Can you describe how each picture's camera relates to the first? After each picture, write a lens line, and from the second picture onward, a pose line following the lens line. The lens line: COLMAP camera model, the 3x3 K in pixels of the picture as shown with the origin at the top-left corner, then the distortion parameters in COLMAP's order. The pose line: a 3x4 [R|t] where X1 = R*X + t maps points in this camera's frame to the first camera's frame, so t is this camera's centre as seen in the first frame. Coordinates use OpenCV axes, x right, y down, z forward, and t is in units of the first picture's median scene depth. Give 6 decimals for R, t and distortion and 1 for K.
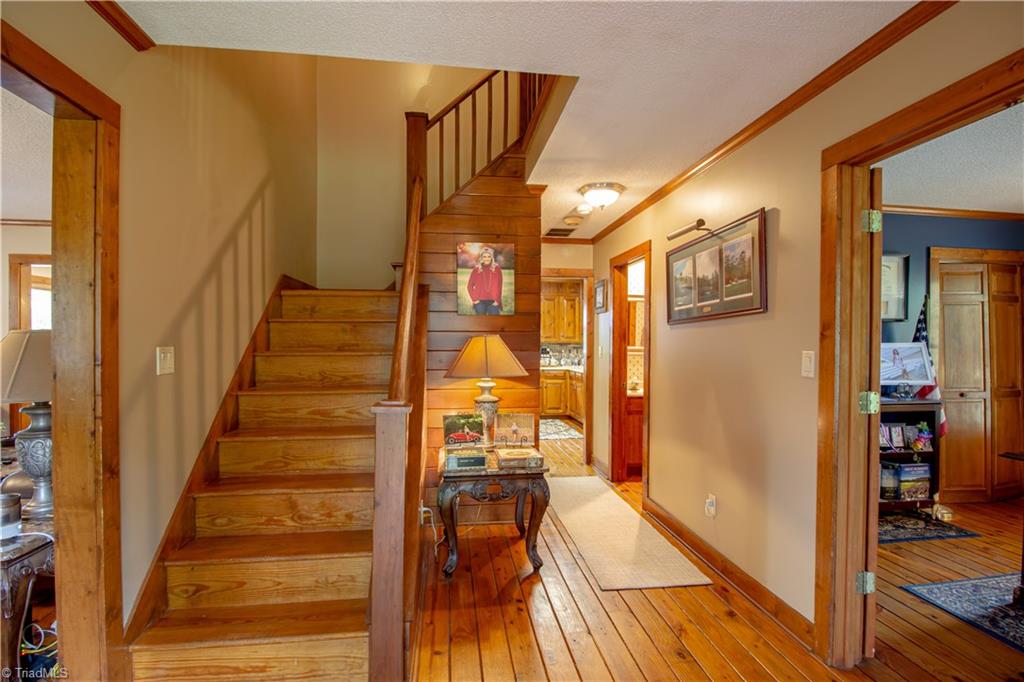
lens RADIAL K [[482.1, 0, 507.7], [0, 482.1, 345.6], [0, 0, 1]] dist [-0.007146, -0.008335]
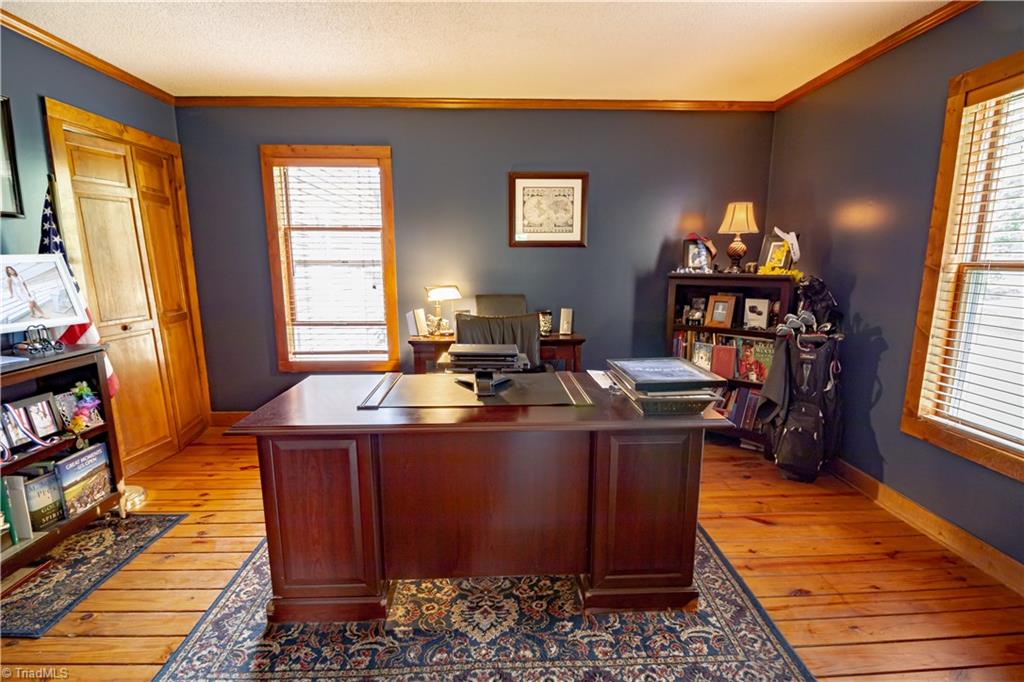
lens RADIAL K [[482.1, 0, 513.1], [0, 482.1, 349.6], [0, 0, 1]] dist [-0.007146, -0.008335]
pose [[0.094855, -0.187261, 0.977720, 0.317900], [0.010829, 0.982284, 0.187085, 0.006004], [-0.995432, -0.007158, 0.095203, 0.371605]]
